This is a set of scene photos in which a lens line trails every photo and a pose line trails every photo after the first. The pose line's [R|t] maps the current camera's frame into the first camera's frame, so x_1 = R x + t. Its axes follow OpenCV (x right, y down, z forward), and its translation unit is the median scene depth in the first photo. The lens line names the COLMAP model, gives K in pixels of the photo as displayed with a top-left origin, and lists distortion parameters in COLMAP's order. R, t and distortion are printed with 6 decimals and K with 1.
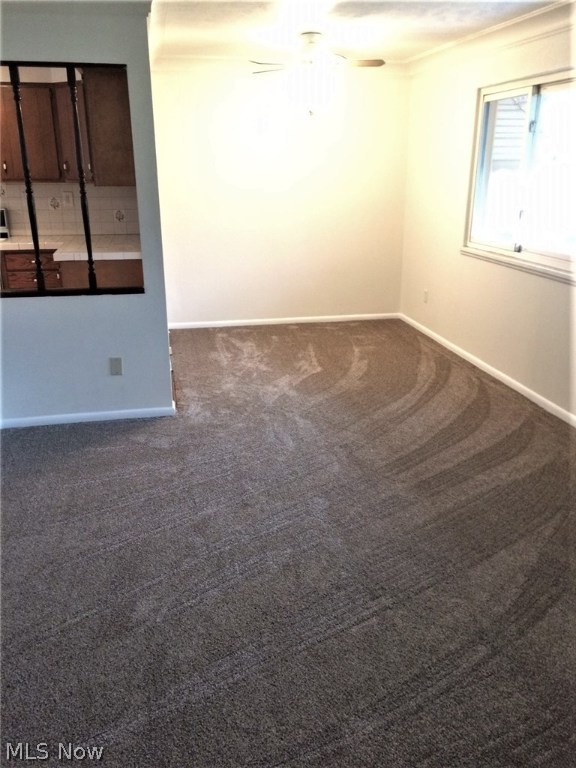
lens RADIAL K [[659.3, 0, 289.2], [0, 659.3, 385.4], [0, 0, 1]] dist [0.087336, -0.111246]
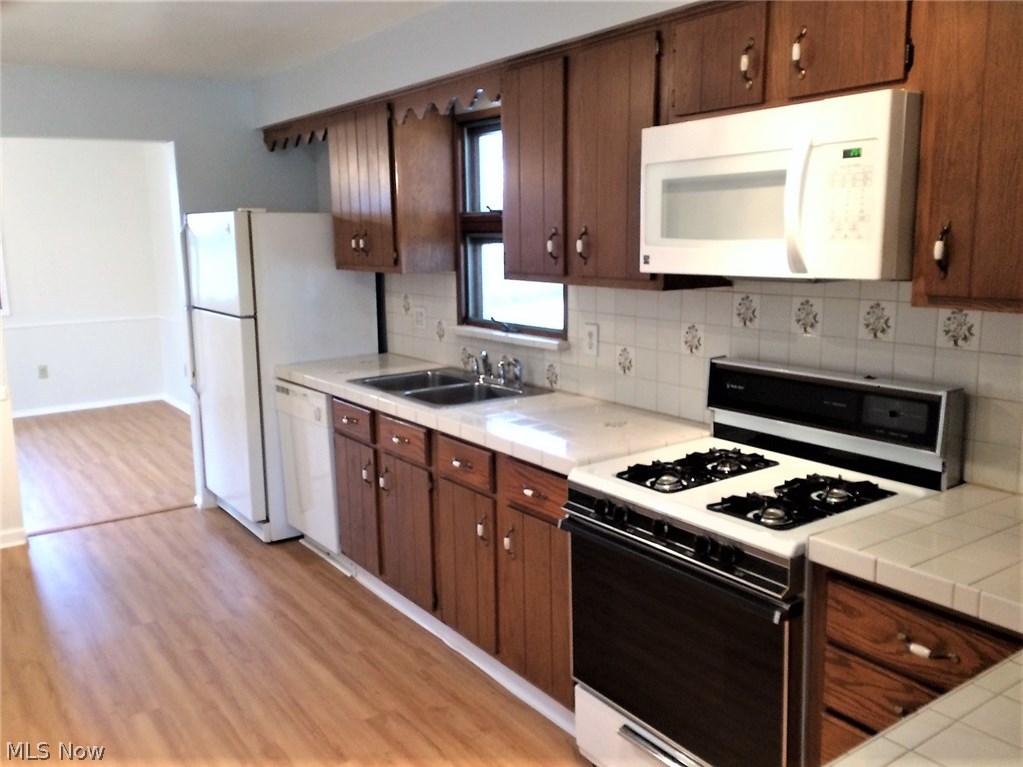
lens RADIAL K [[885.2, 0, 504.9], [0, 885.2, 374.8], [0, 0, 1]] dist [0.079142, -0.098716]
pose [[0.397092, 0.145364, -0.906194, -0.176936], [-0.278683, 0.959855, 0.031854, -0.243758], [0.874445, 0.239892, 0.421661, 0.724637]]
